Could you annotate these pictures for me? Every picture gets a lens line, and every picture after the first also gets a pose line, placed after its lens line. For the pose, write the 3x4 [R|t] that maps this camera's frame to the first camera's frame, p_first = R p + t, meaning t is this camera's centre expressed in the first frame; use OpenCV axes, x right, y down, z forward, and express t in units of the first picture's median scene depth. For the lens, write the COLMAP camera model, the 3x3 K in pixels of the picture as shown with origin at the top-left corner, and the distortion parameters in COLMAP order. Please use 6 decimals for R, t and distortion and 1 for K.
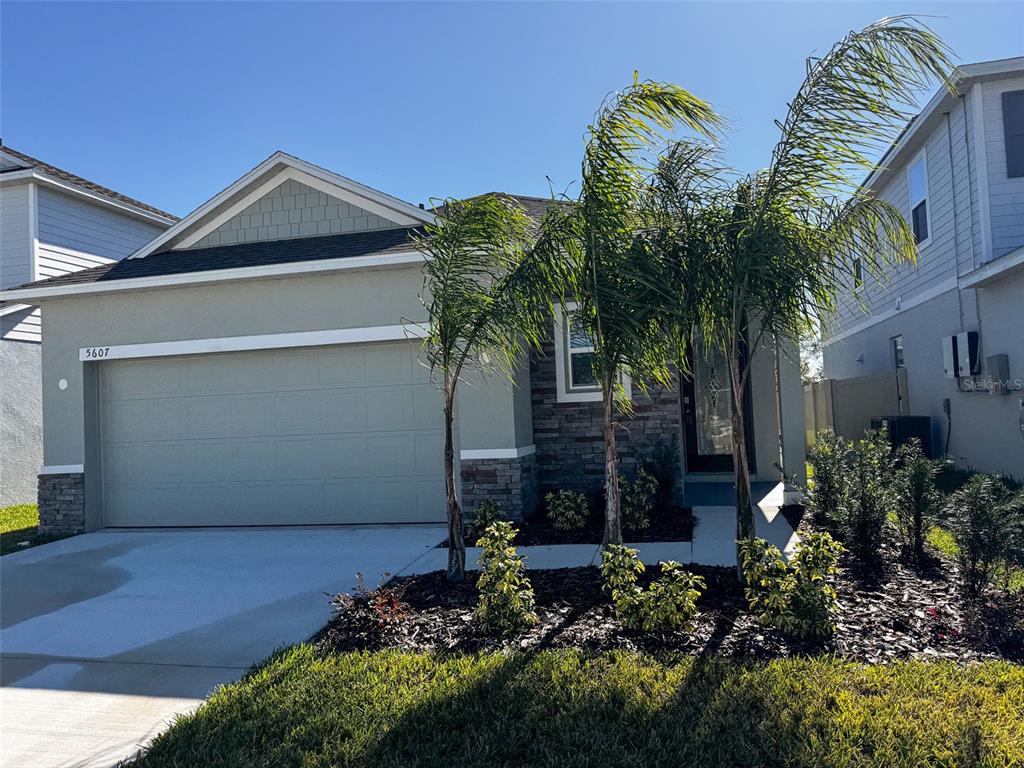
lens RADIAL K [[717.8, 0, 512.0], [0, 717.8, 384.0], [0, 0, 1]] dist [0.085953, -0.072447]
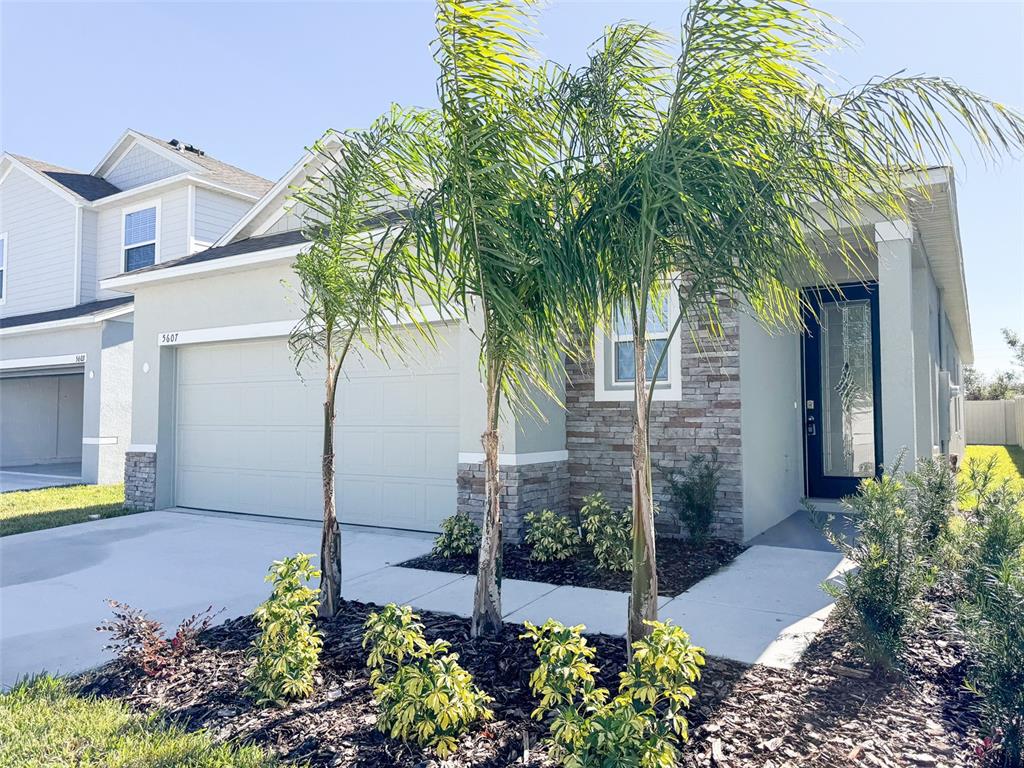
lens RADIAL K [[720.7, 0, 508.1], [0, 720.7, 379.7], [0, 0, 1]] dist [0.134834, -0.186771]
pose [[0.942688, 0.025044, -0.332734, 0.274241], [-0.024160, 0.999685, 0.006794, -0.002259], [0.332799, 0.001634, 0.942996, 0.206554]]
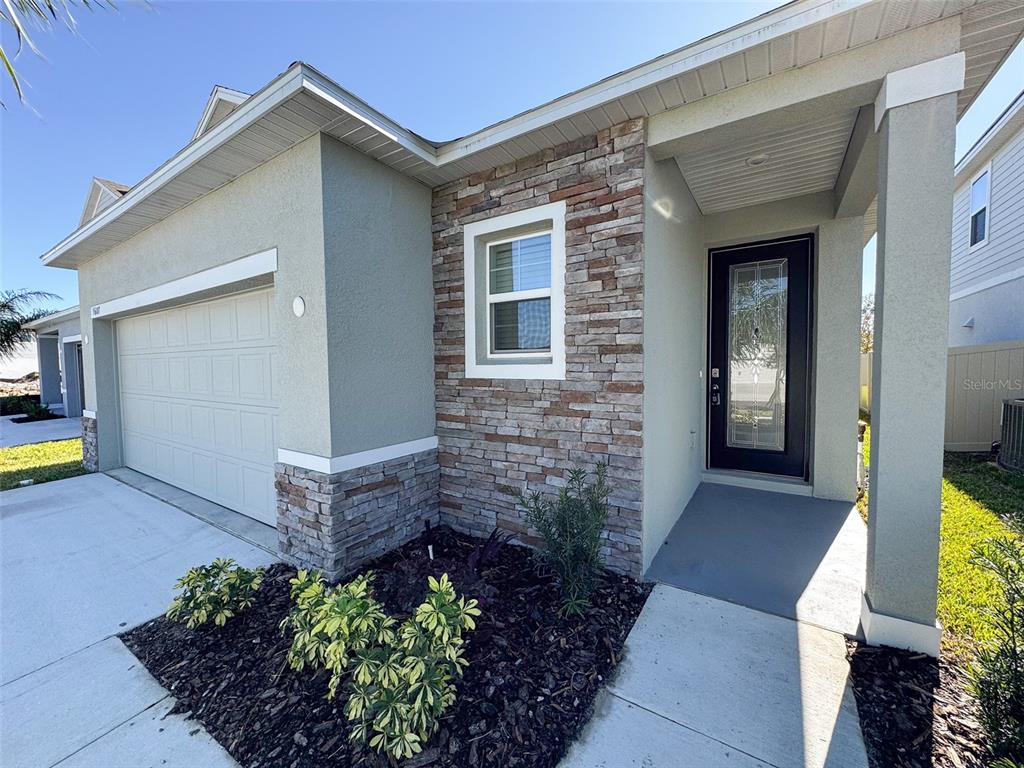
lens RADIAL K [[409.6, 0, 512.0], [0, 409.6, 383.5], [0, 0, 1]] dist [-0.002638, 0.000324]
pose [[0.941297, 0.050402, -0.333795, 0.258303], [-0.016207, 0.994398, 0.104447, -0.010320], [0.337189, -0.092906, 0.936841, 0.738155]]
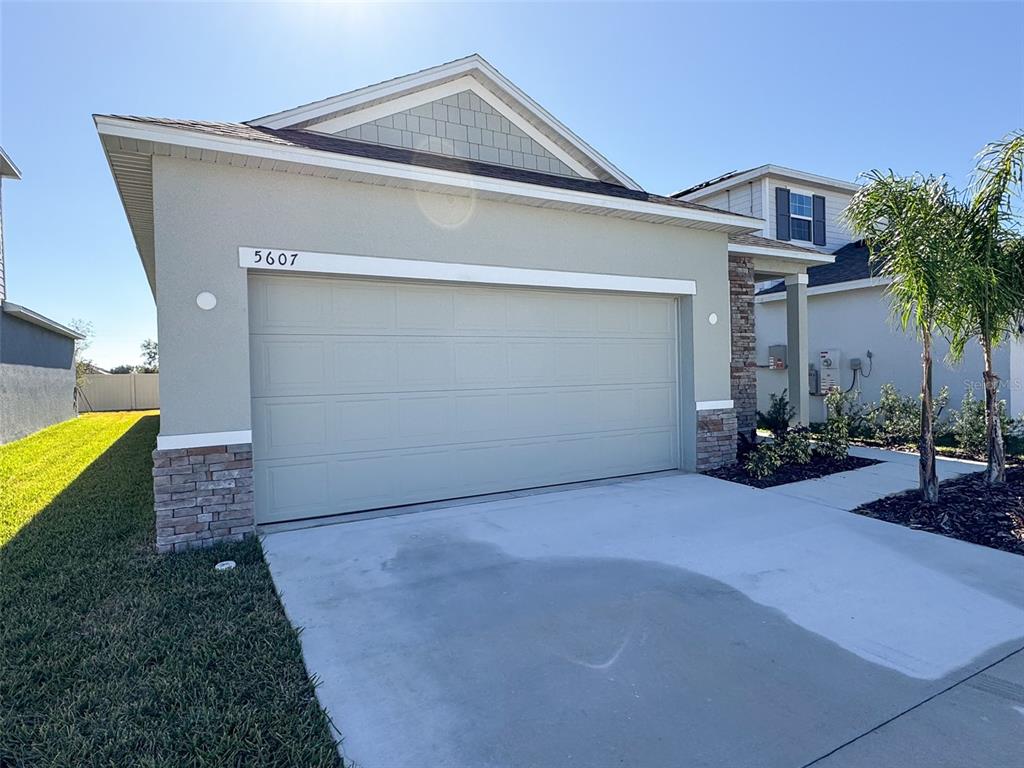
lens RADIAL K [[592.5, 0, 508.9], [0, 592.5, 381.2], [0, 0, 1]] dist [-0.000890, 0.000052]
pose [[0.731758, 0.017754, 0.681333, -0.902180], [-0.038714, 0.999129, 0.015544, 0.058804], [-0.680464, -0.037751, 0.731808, 0.551580]]
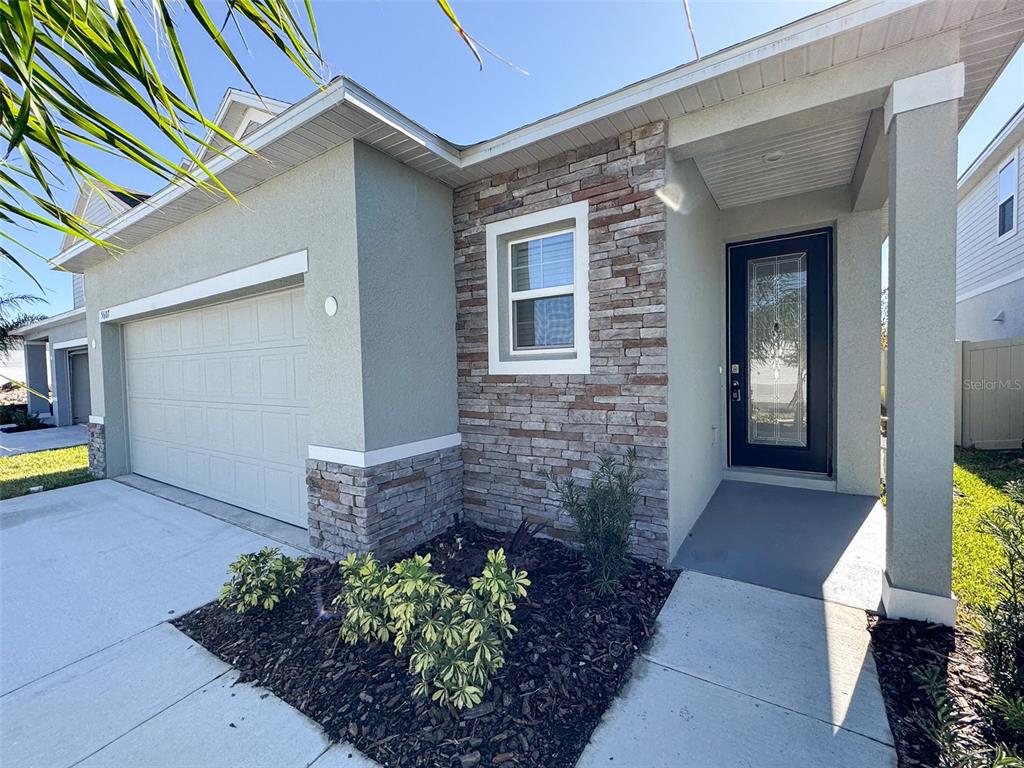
lens RADIAL K [[438.7, 0, 512.0], [0, 438.7, 383.6], [0, 0, 1]] dist [-0.001546, 0.000088]
pose [[0.939915, 0.035235, -0.339585, 0.250523], [-0.003781, 0.995673, 0.092845, -0.004535], [0.341387, -0.085982, 0.935982, 0.696334]]
